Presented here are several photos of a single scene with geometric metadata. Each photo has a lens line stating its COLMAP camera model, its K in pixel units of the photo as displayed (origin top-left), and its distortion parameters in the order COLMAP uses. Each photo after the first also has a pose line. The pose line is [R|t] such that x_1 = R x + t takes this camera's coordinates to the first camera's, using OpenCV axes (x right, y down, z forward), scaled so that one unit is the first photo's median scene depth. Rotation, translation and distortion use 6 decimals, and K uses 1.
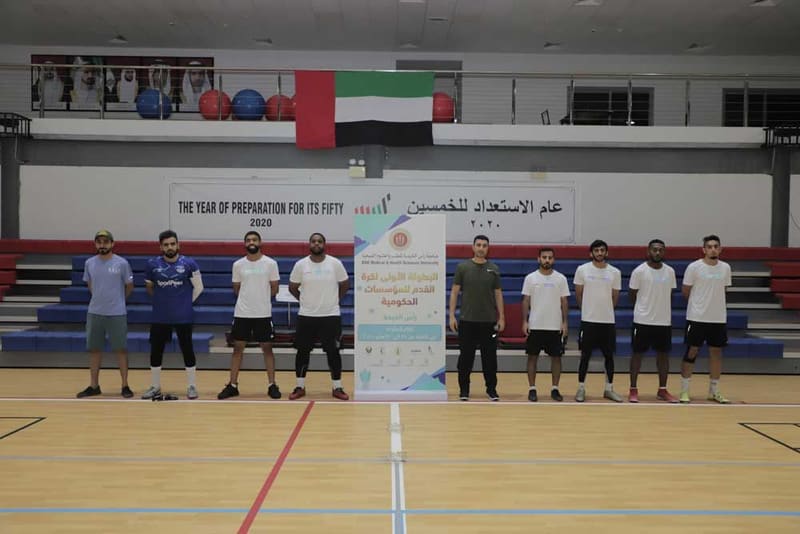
lens RADIAL K [[885.8, 0, 301.3], [0, 885.8, 249.6], [0, 0, 1]] dist [0.039196, -0.006369]
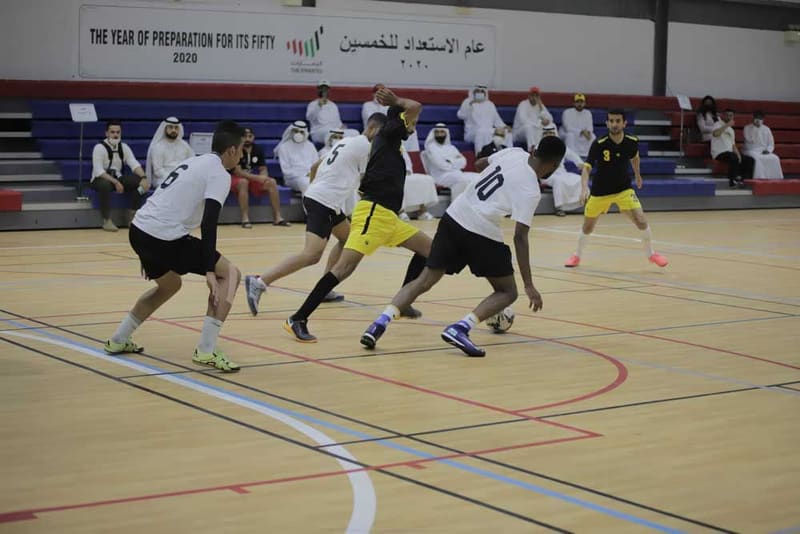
lens RADIAL K [[1567.5, 0, 400.0], [0, 1567.5, 267.0], [0, 0, 1]] dist [-0.169700, -0.253829]
pose [[0.832087, -0.051214, 0.552275, -0.663316], [-0.012954, 0.993662, 0.111662, -0.002451], [-0.554493, -0.100067, 0.826150, -0.276972]]
